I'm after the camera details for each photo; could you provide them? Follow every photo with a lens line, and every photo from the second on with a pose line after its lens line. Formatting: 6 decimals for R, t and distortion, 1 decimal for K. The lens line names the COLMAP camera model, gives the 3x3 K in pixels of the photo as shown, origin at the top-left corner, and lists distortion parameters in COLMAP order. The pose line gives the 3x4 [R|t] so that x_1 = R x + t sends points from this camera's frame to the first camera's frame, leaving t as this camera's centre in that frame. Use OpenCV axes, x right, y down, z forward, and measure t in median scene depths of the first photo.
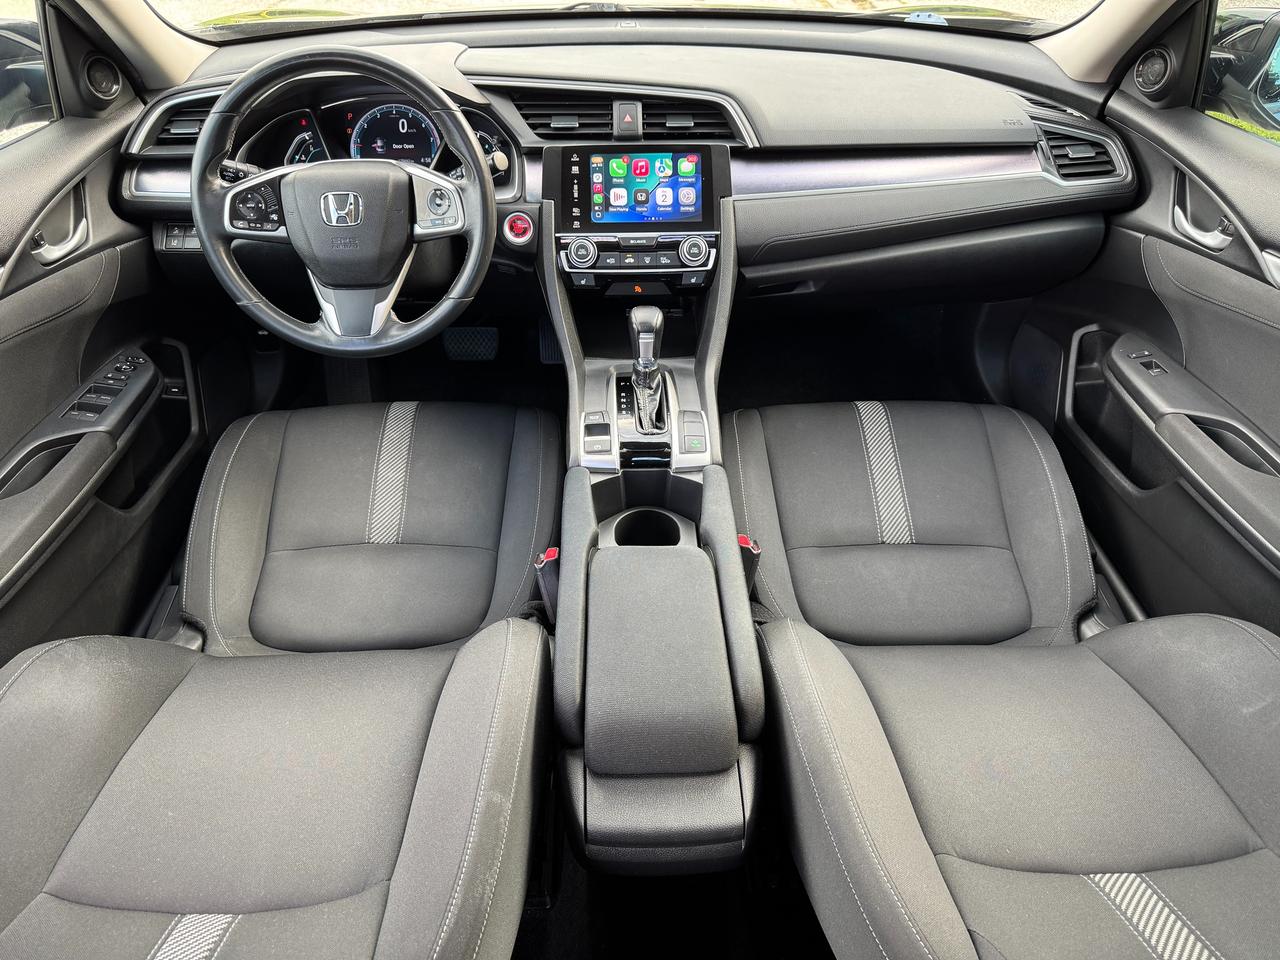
lens RADIAL K [[892.2, 0, 635.4], [0, 892.2, 498.6], [0, 0, 1]] dist [0.084248, -0.142375]
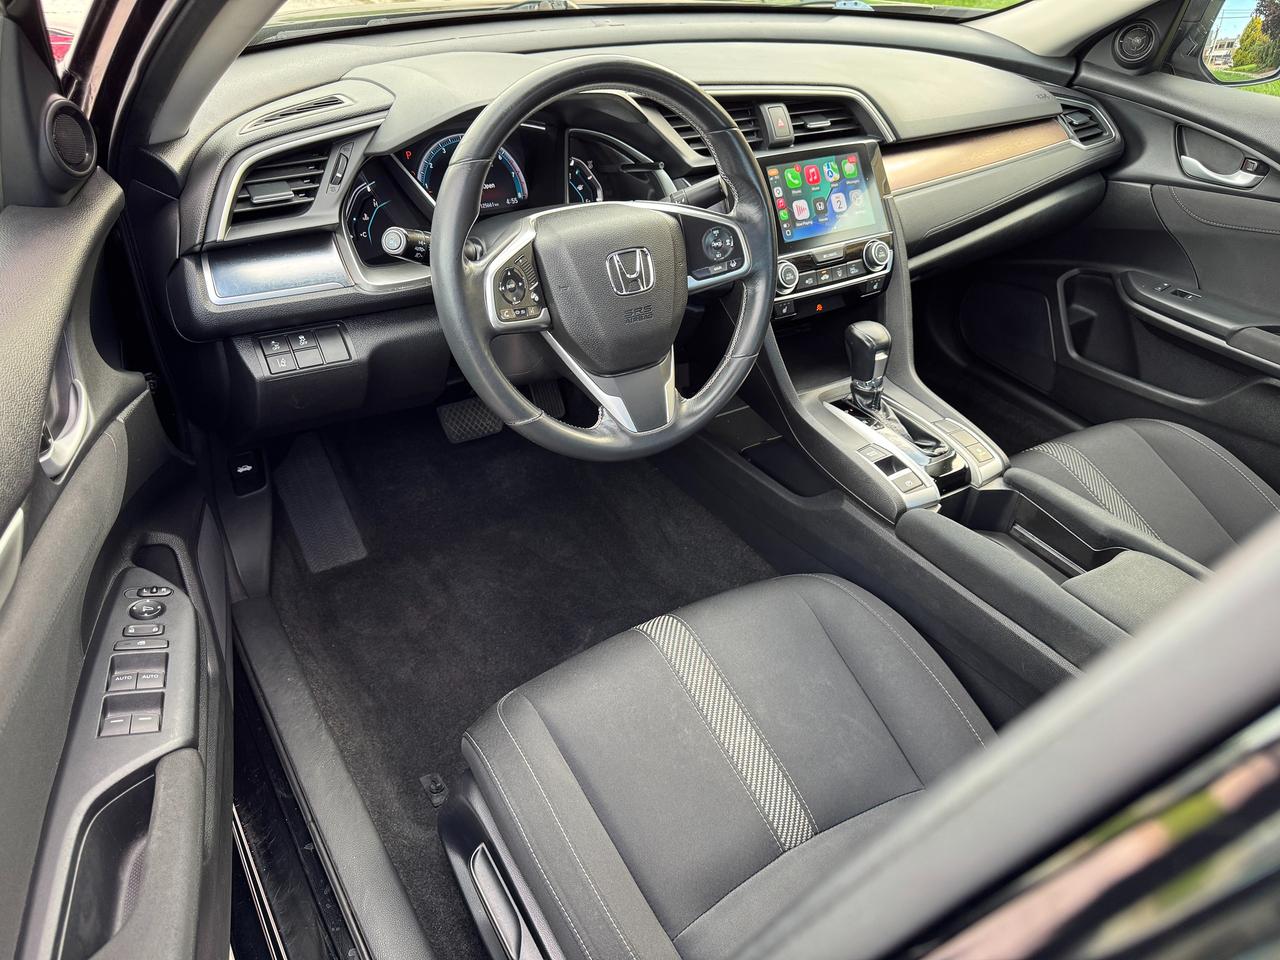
lens RADIAL K [[892.2, 0, 635.4], [0, 892.2, 498.6], [0, 0, 1]] dist [0.084248, -0.142375]
pose [[0.852468, -0.271887, 0.446515, -0.632093], [0.273836, 0.959800, 0.061634, -0.160637], [-0.445323, 0.069731, 0.892651, 0.296954]]
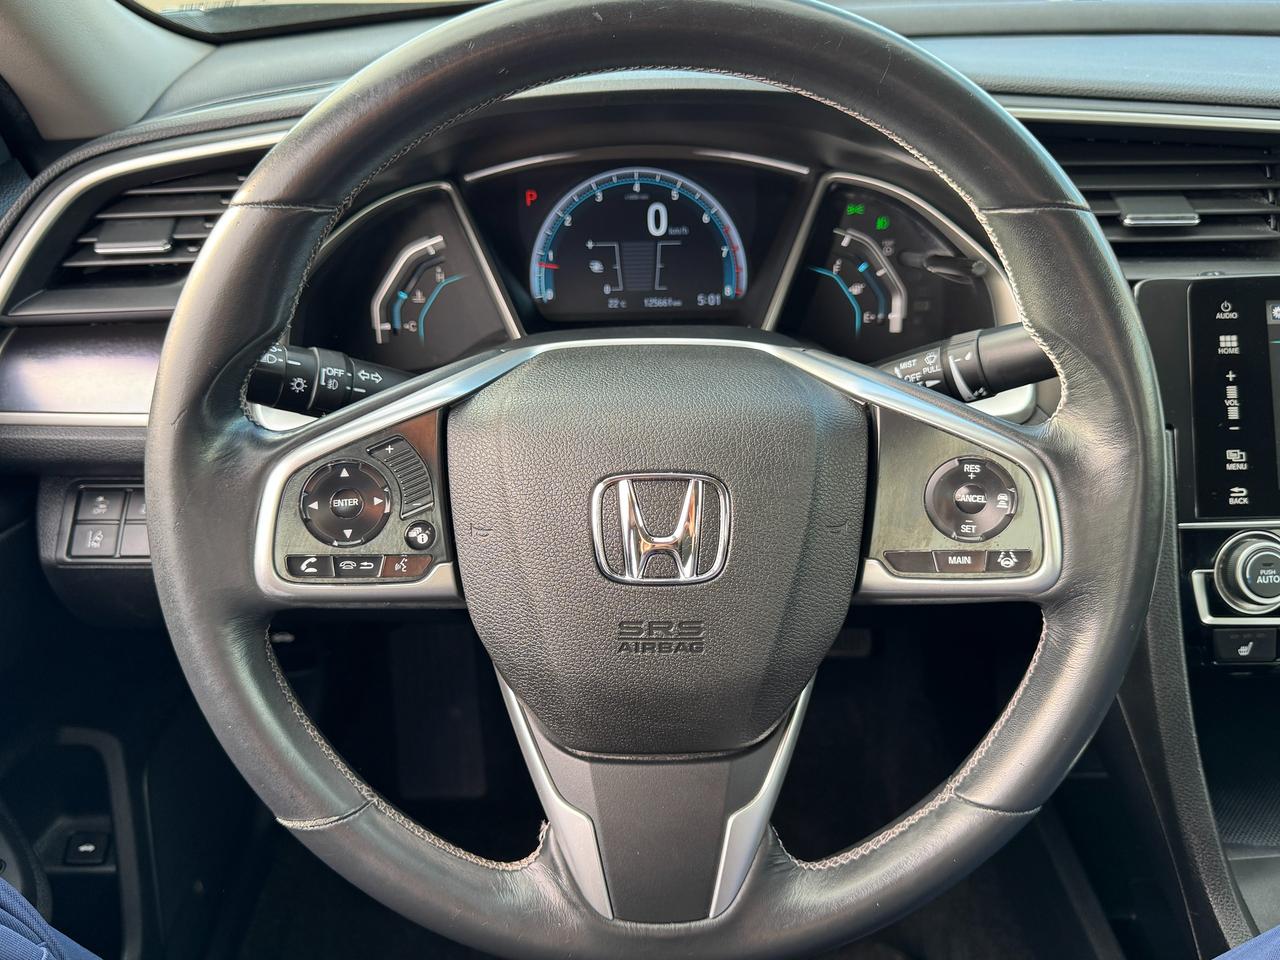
lens RADIAL K [[1080.3, 0, 640.0], [0, 1080.3, 480.0], [0, 0, 1]] dist [0.208624, -0.420949]
pose [[0.999704, -0.005112, -0.023766, -0.285669], [0.002393, 0.993586, -0.113055, -0.263806], [0.024191, 0.112964, 0.993305, 0.570919]]
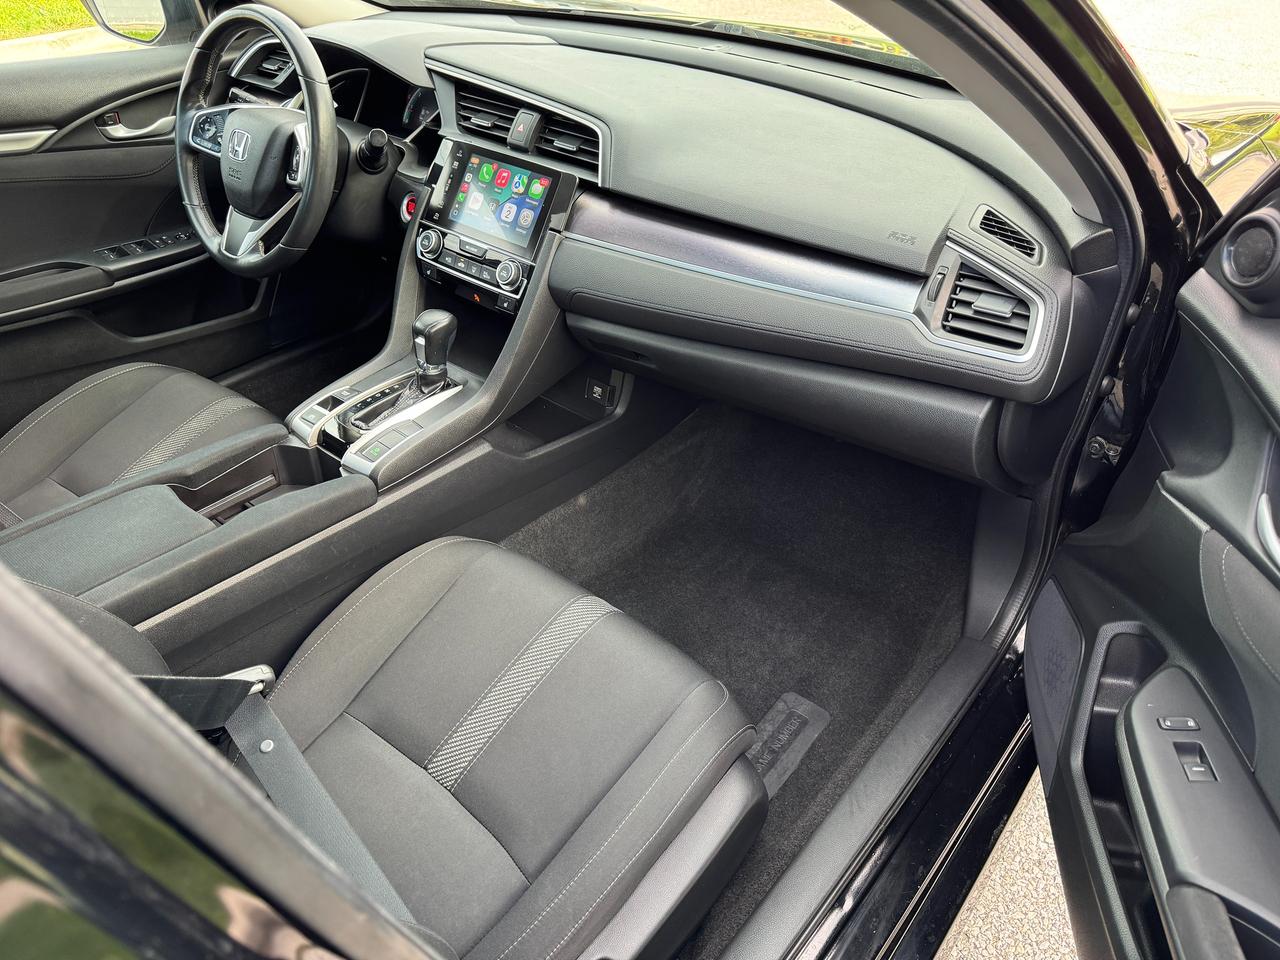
lens RADIAL K [[892.2, 0, 635.4], [0, 892.2, 498.6], [0, 0, 1]] dist [0.084248, -0.142375]
pose [[0.746397, 0.411299, -0.523187, 0.754846], [-0.414065, 0.902468, 0.118748, -0.230506], [0.521001, 0.128000, 0.843904, 0.303115]]
